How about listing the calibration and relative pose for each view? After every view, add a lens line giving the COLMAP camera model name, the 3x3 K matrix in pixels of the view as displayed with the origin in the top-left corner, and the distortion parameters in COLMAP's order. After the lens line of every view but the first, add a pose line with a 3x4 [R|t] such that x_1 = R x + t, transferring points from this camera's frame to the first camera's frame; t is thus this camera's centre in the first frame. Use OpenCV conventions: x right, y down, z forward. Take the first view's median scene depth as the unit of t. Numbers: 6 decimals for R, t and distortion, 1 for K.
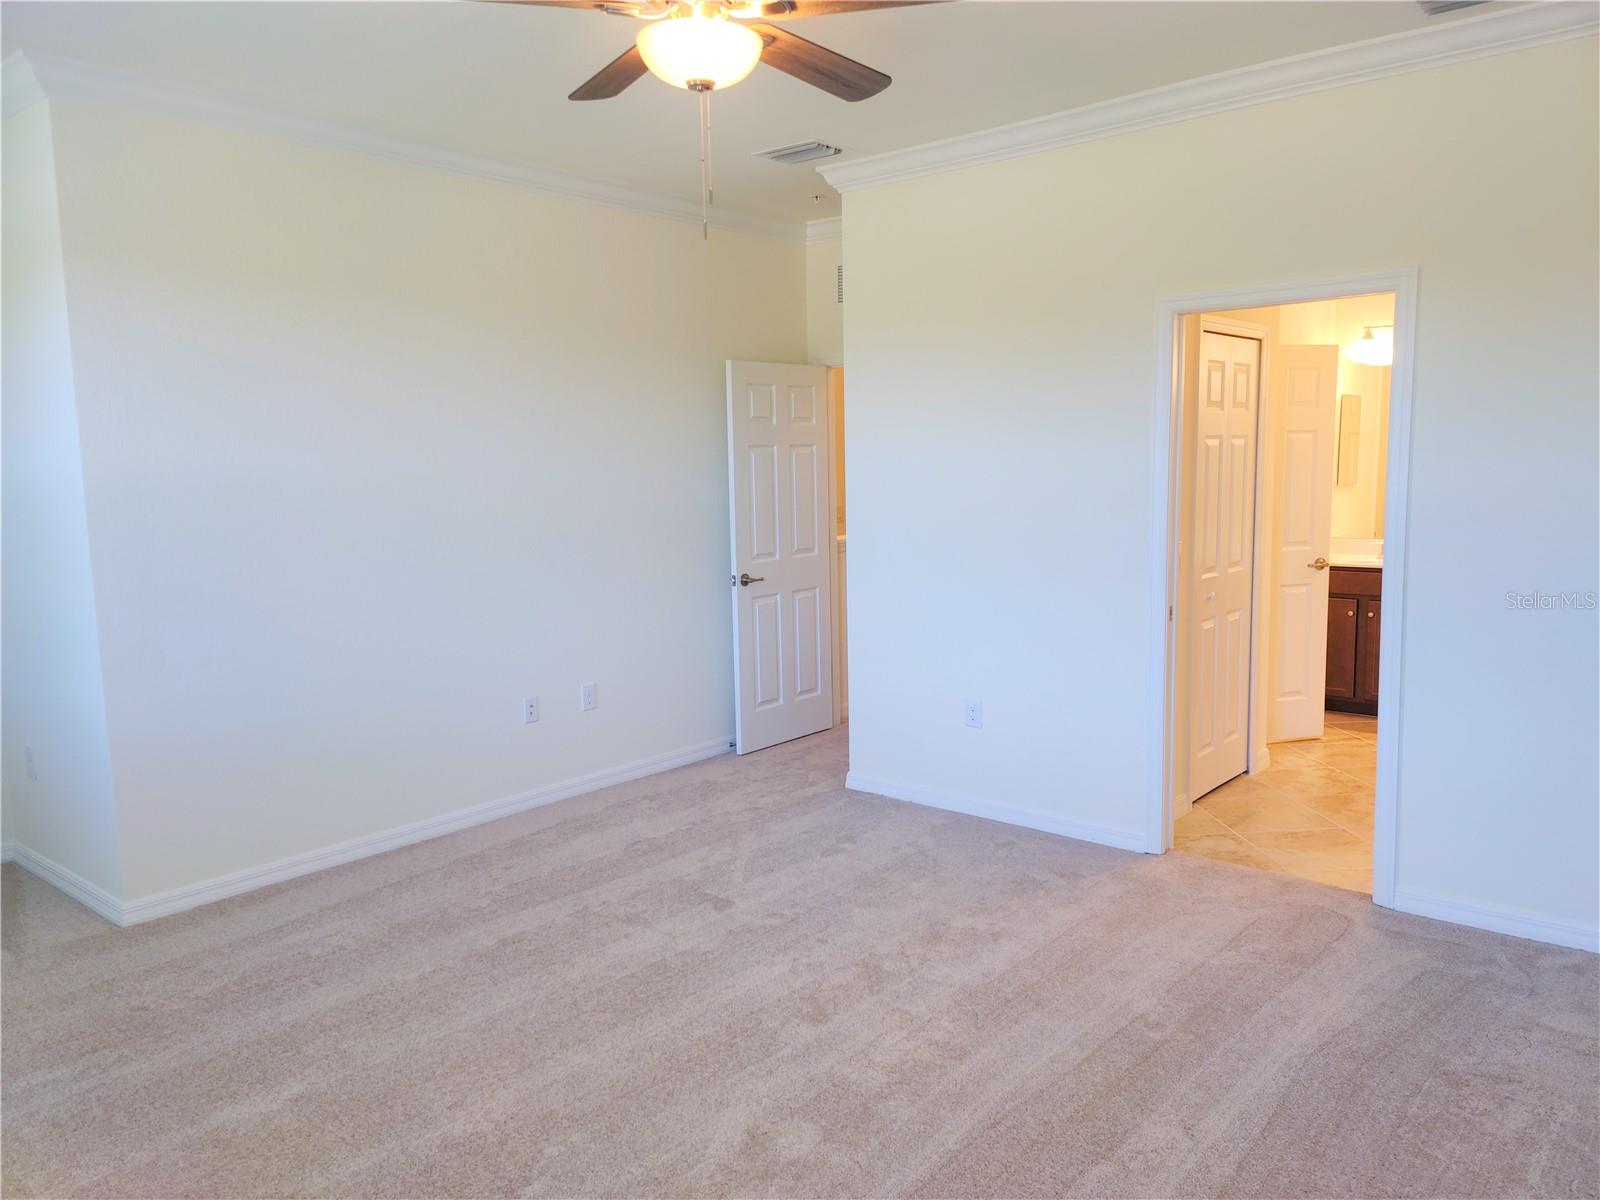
lens RADIAL K [[1165.6, 0, 775.5], [0, 1165.6, 593.8], [0, 0, 1]] dist [0.093262, -0.085838]
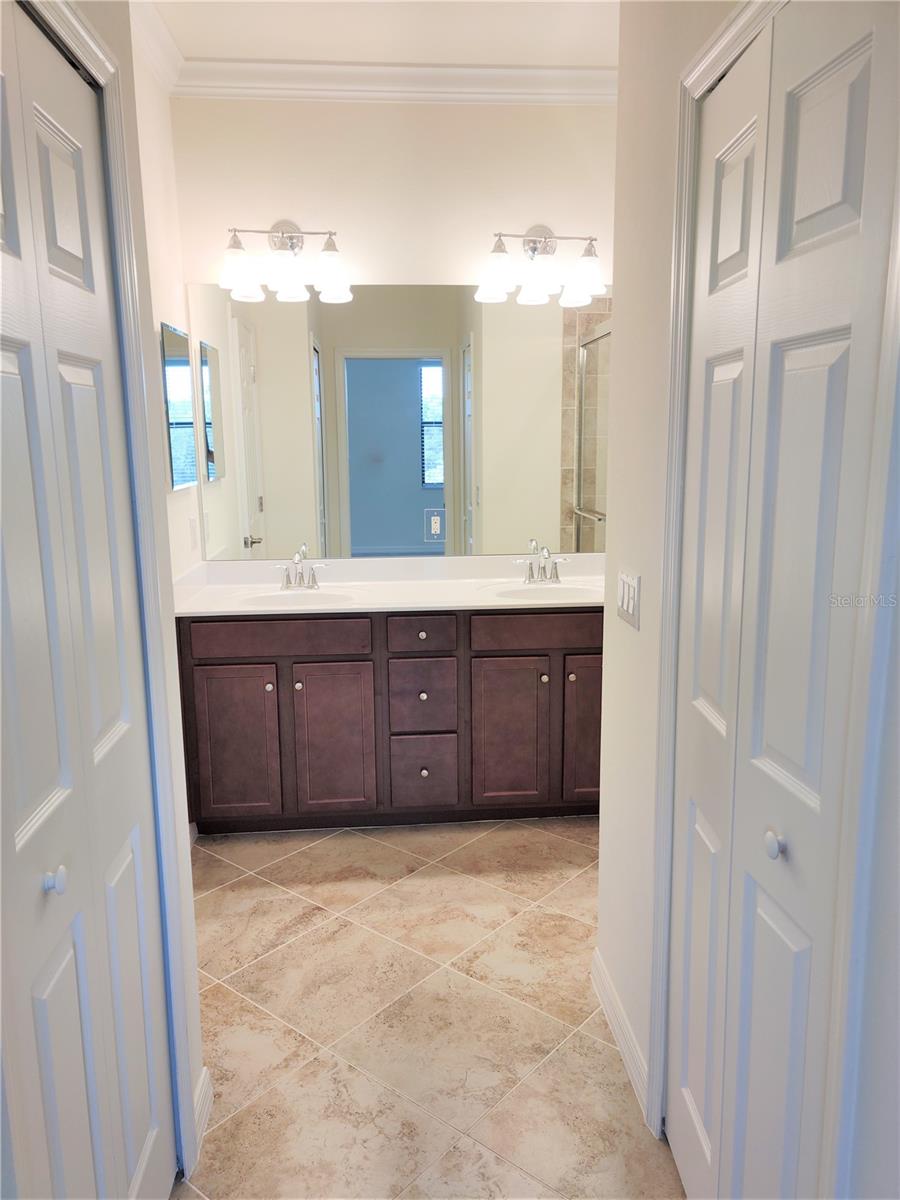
lens RADIAL K [[874.2, 0, 450.8], [0, 874.2, 598.2], [0, 0, 1]] dist [0.093262, -0.085838]
pose [[0.691210, -0.120046, 0.712613, 0.186625], [0.081063, 0.992762, 0.088611, -0.053455], [-0.718093, -0.003482, 0.695938, 0.503943]]
